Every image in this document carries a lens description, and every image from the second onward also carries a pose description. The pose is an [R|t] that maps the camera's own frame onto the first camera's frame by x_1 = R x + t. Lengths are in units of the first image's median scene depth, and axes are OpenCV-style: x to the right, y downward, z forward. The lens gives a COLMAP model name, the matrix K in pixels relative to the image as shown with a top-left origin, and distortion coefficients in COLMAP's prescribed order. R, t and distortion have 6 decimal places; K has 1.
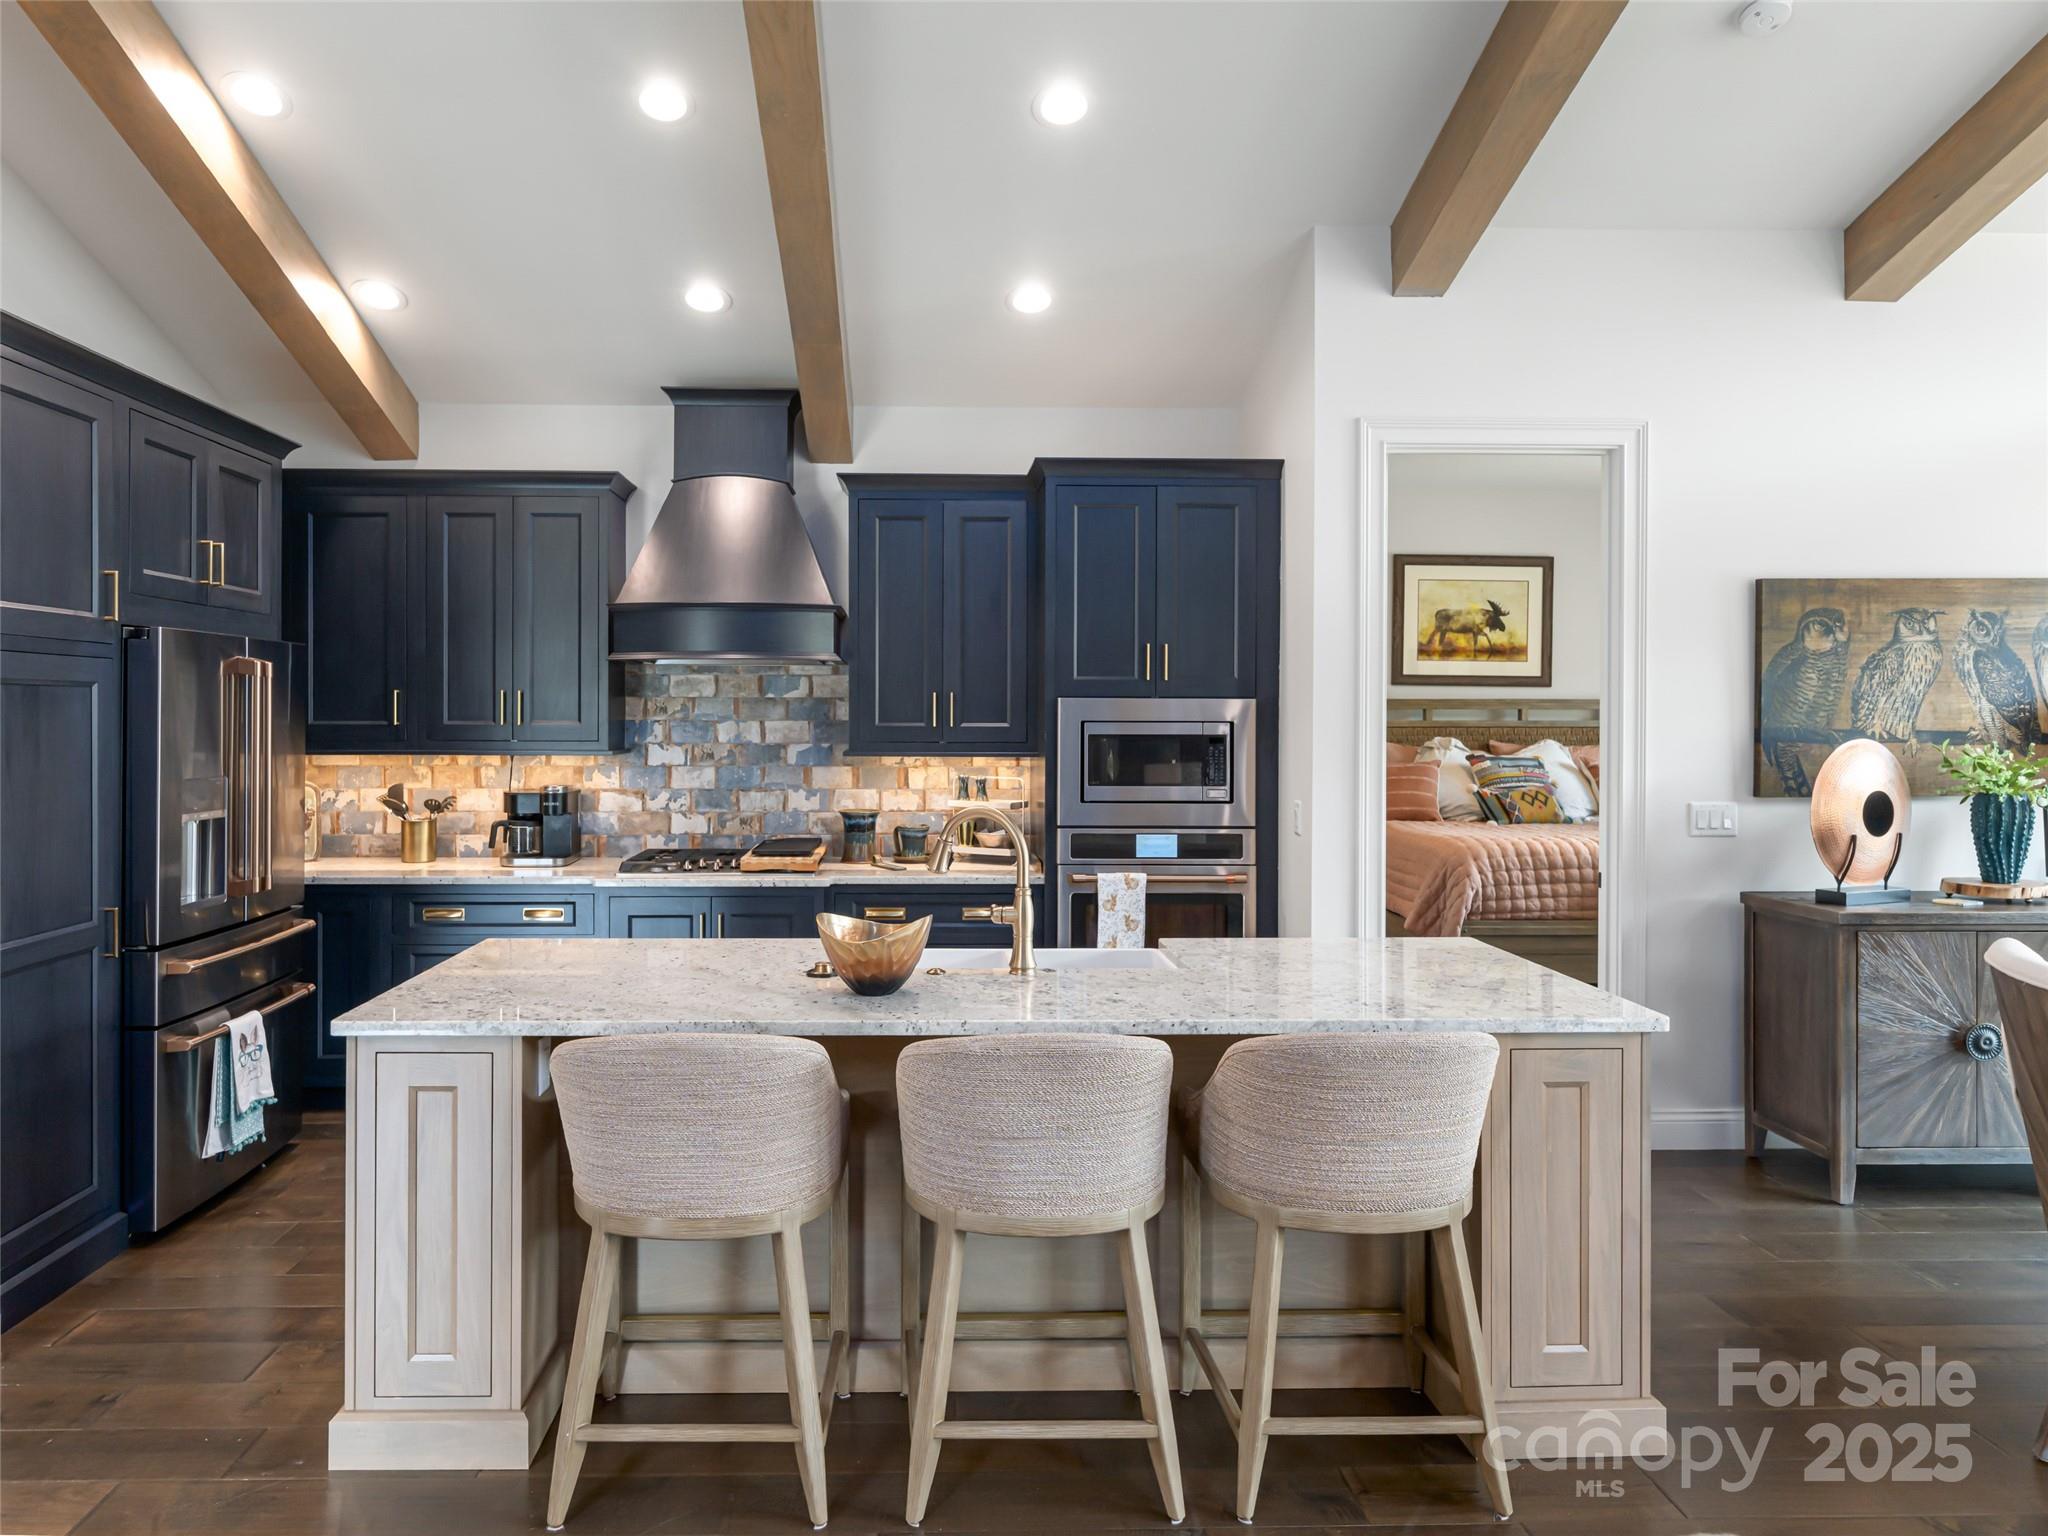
lens RADIAL K [[1284.2, 0, 948.4], [0, 1284.2, 719.6], [0, 0, 1]] dist [-0.004405, 0.002821]
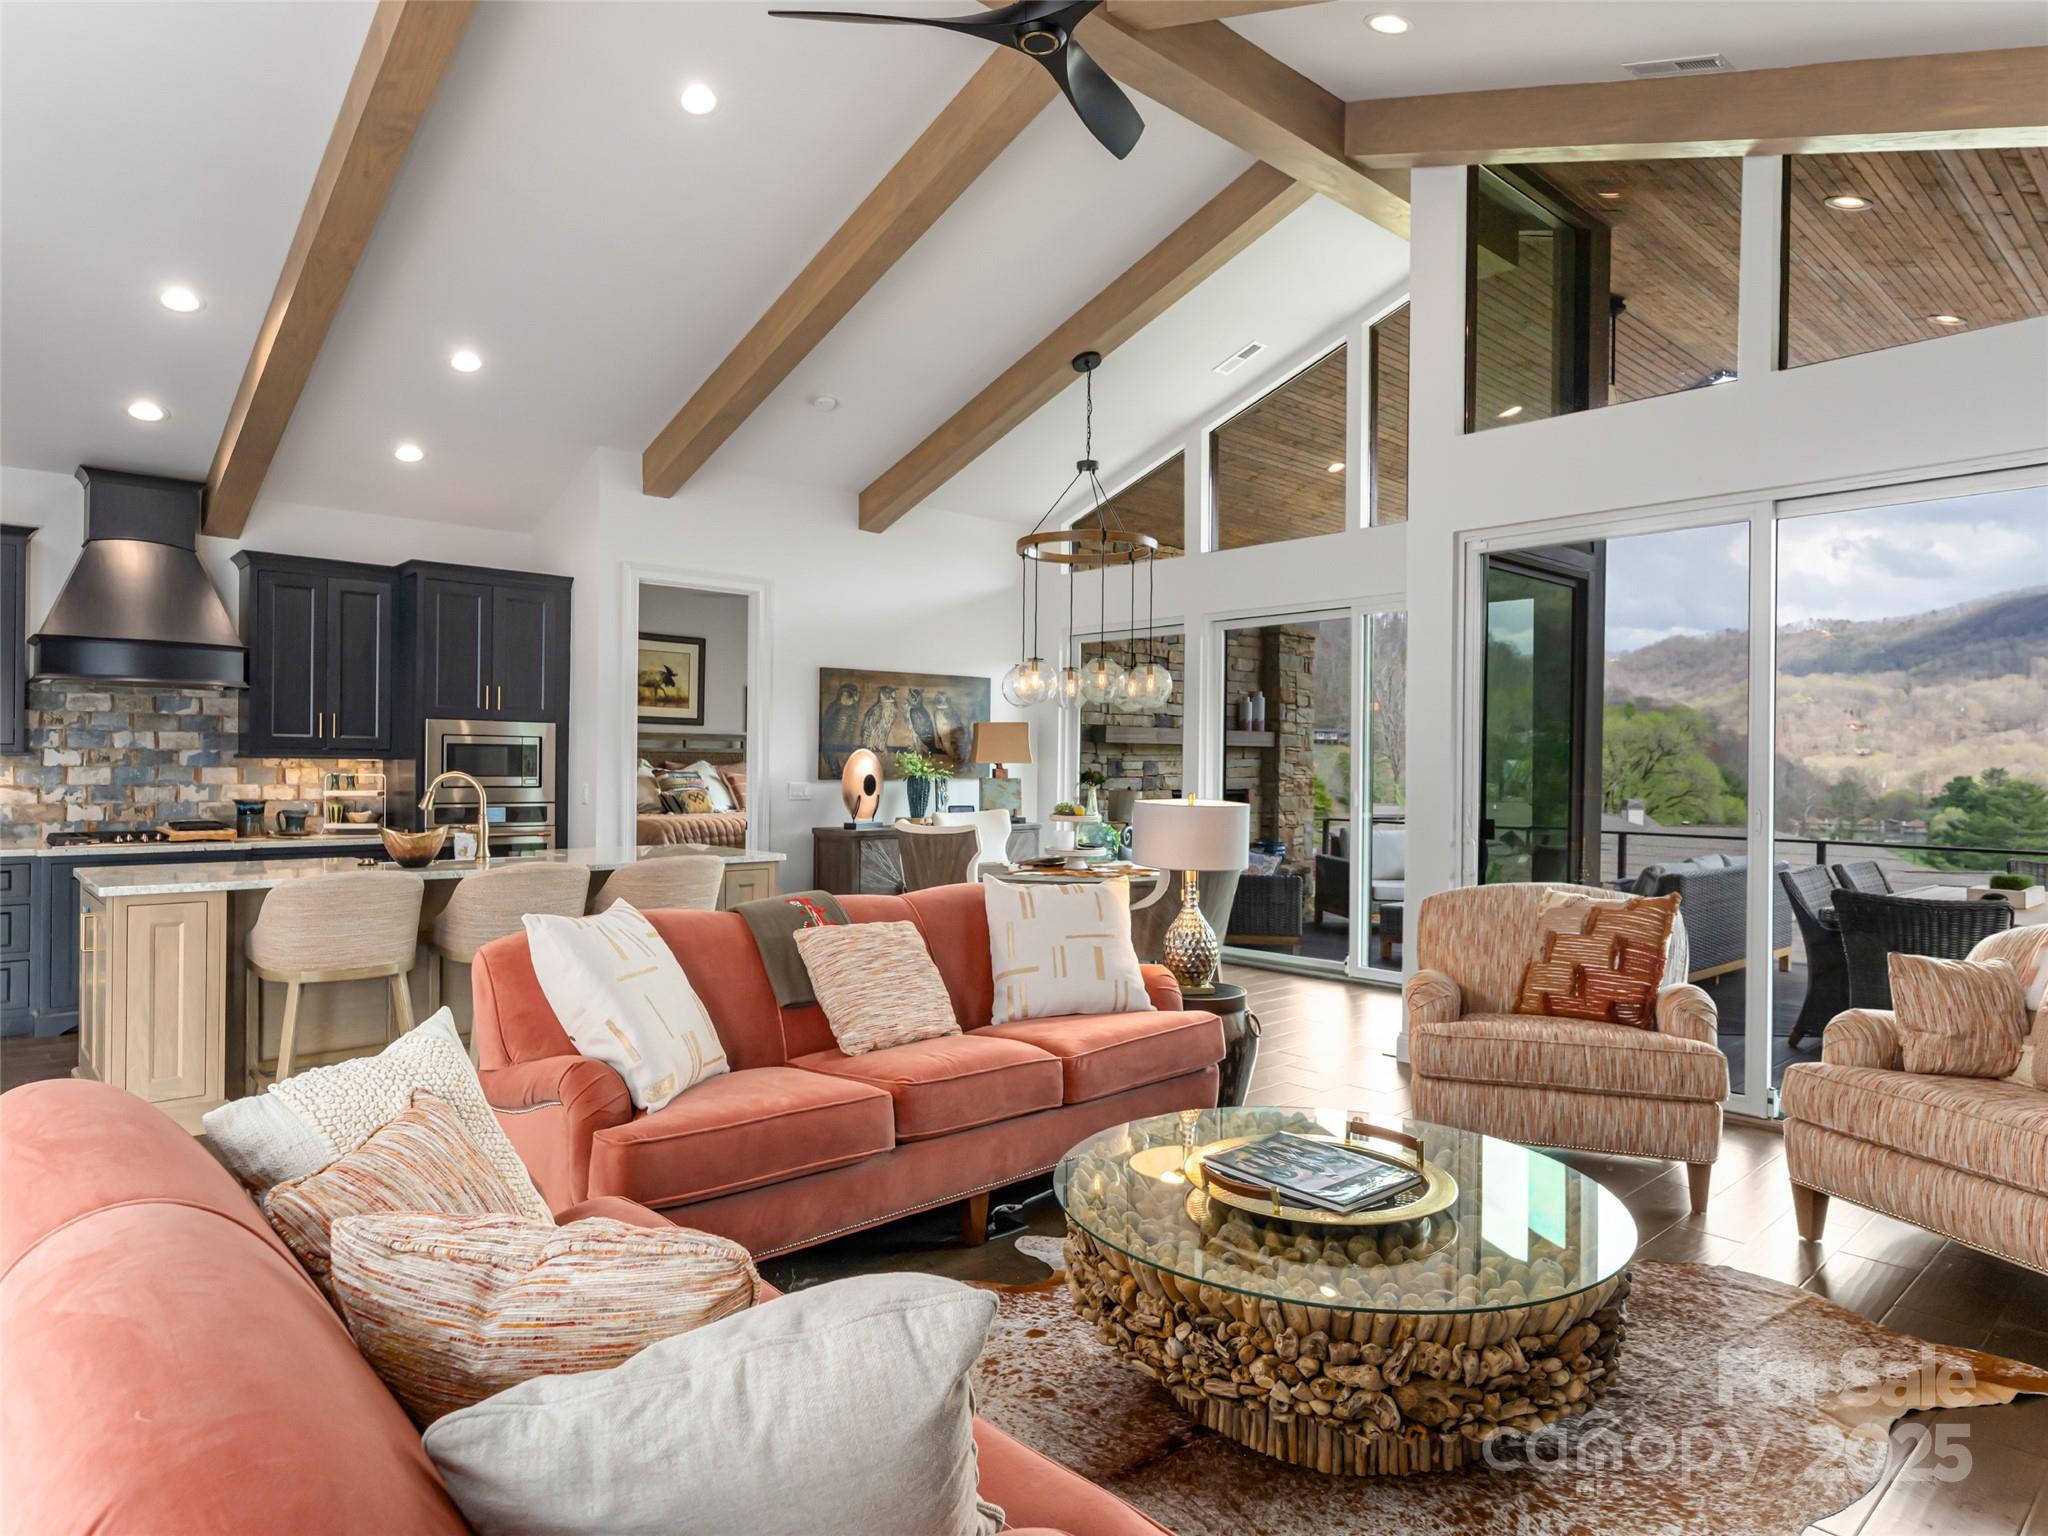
lens RADIAL K [[1223.8, 0, 994.6], [0, 1223.8, 763.2], [0, 0, 1]] dist [-0.000588, 0.002427]
pose [[0.764728, 0.005478, 0.644330, -0.301223], [-0.004579, 0.999985, -0.003068, 0.033476], [-0.644337, -0.000605, 0.764742, -0.490543]]
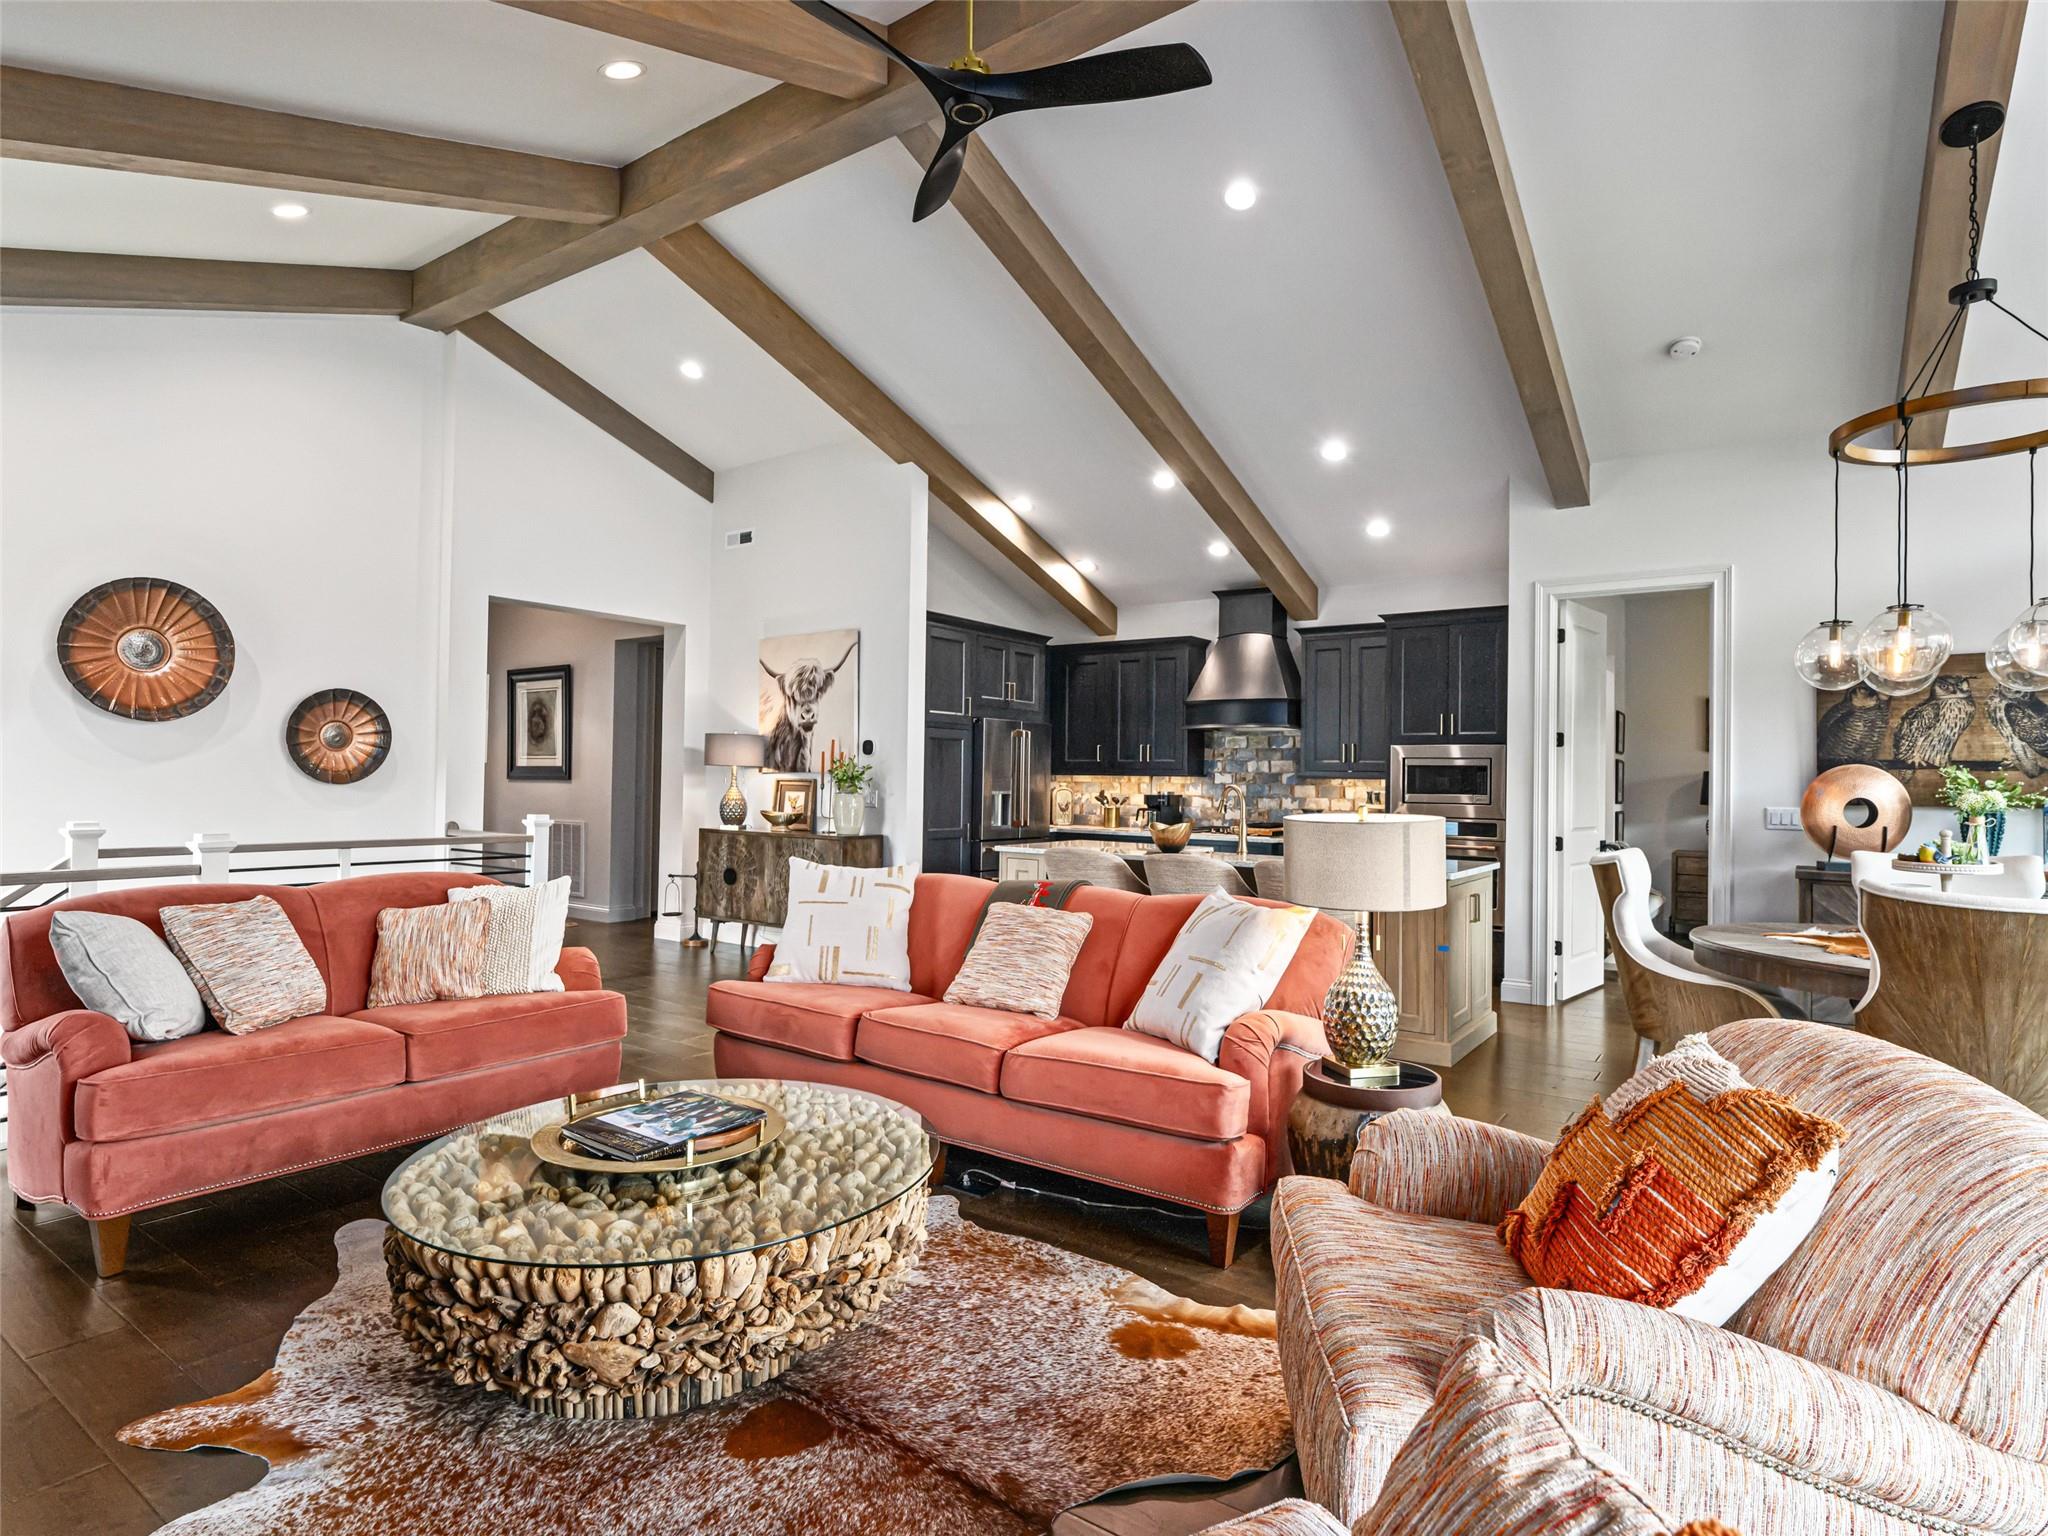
lens RADIAL K [[1091.0, 0, 1039.4], [0, 1091.0, 768.0], [0, 0, 1]] dist [0.006738, -0.002391]
pose [[0.798346, 0.003255, -0.602190, 0.562421], [-0.014969, 0.999784, -0.014441, 0.041231], [0.602012, 0.020543, 0.798222, -0.488152]]
